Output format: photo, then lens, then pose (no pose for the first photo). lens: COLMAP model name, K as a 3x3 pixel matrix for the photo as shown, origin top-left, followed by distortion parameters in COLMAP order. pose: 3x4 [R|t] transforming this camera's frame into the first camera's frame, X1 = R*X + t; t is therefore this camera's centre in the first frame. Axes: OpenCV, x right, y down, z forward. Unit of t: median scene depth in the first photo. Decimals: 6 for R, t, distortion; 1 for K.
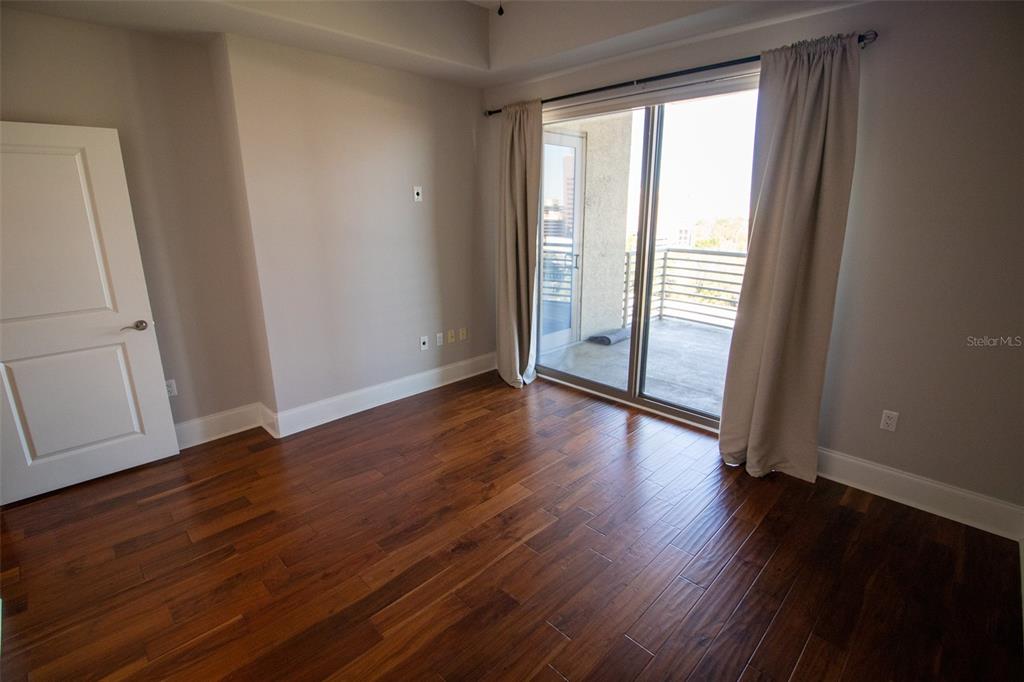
lens RADIAL K [[476.6, 0, 510.0], [0, 476.6, 337.6], [0, 0, 1]] dist [0.002107, -0.012864]
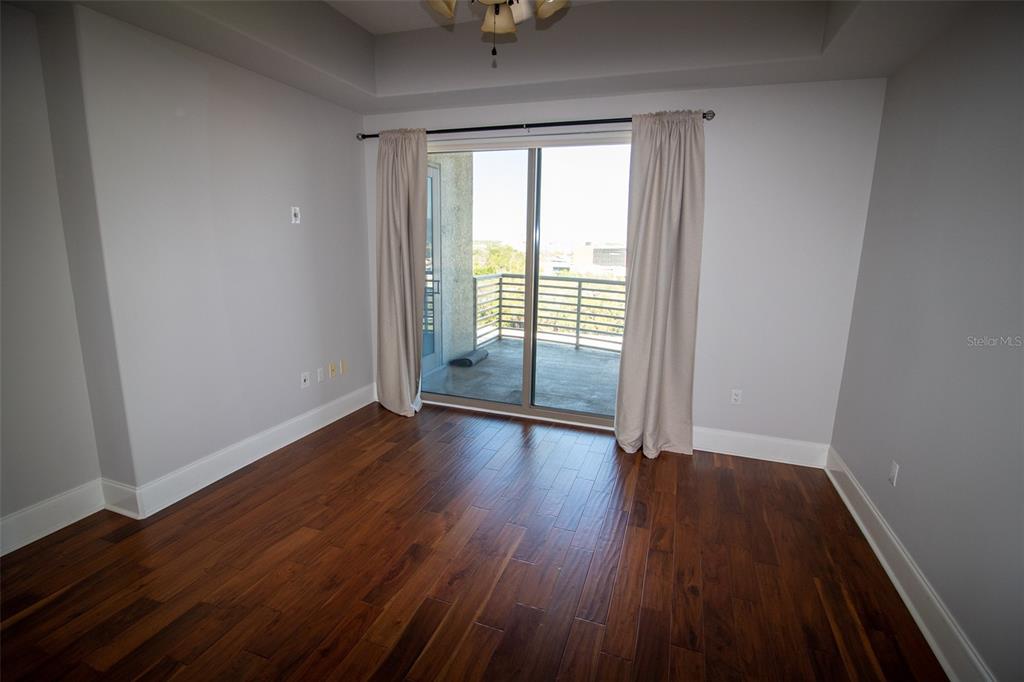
lens RADIAL K [[476.6, 0, 513.9], [0, 476.6, 334.9], [0, 0, 1]] dist [0.002107, -0.012864]
pose [[0.902587, -0.063641, 0.425778, -0.266525], [0.090991, 0.994871, -0.044185, 0.003240], [-0.420782, 0.078623, 0.903748, 0.030659]]
